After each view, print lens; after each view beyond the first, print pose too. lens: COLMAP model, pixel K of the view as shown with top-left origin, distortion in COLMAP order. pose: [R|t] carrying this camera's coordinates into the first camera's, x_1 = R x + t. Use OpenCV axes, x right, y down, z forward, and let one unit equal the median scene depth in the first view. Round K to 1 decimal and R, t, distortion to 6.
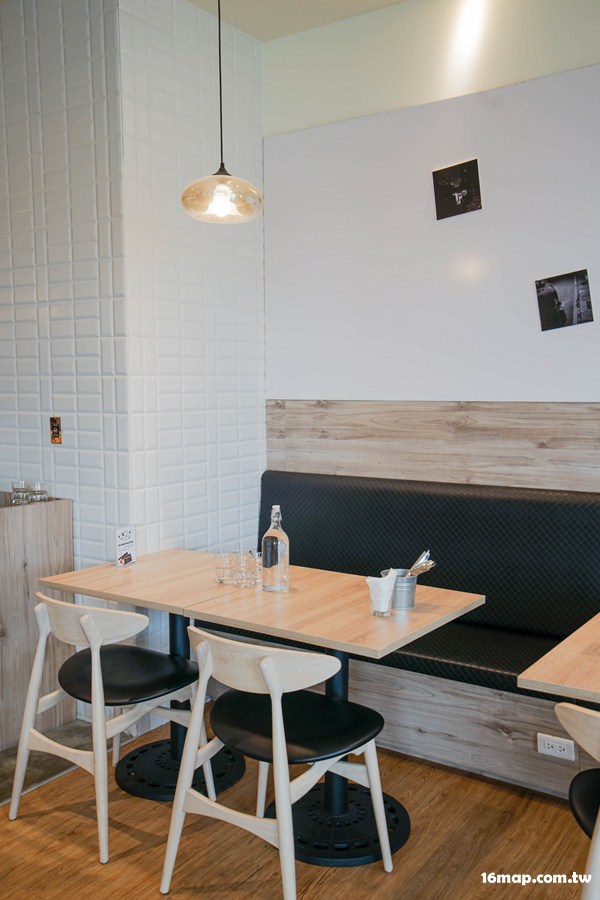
lens RADIAL K [[824.7, 0, 300.0], [0, 824.7, 450.0], [0, 0, 1]] dist [-0.005476, -0.005564]
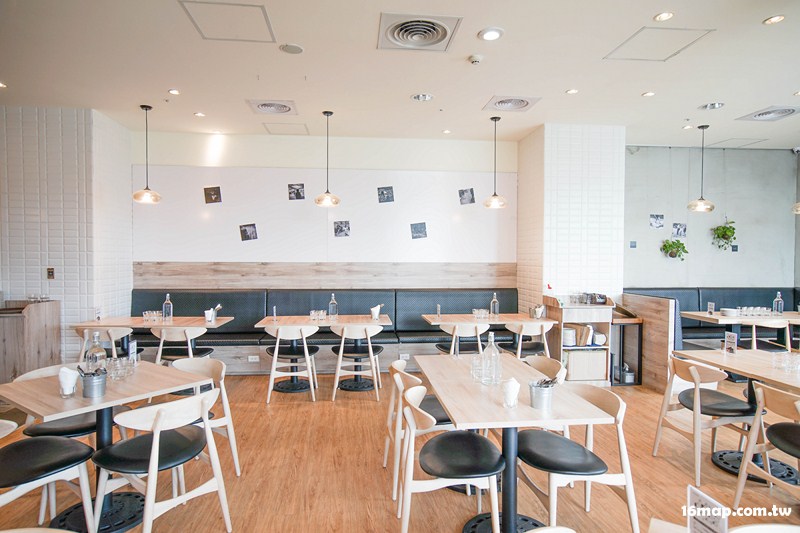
lens RADIAL K [[466.7, 0, 398.4], [0, 466.7, 278.5], [0, 0, 1]] dist [0.025917, 0.000885]
pose [[0.752897, -0.021981, 0.657771, -0.461439], [0.045166, 0.998811, -0.018320, 0.067844], [-0.656586, 0.043502, 0.752995, -0.800838]]
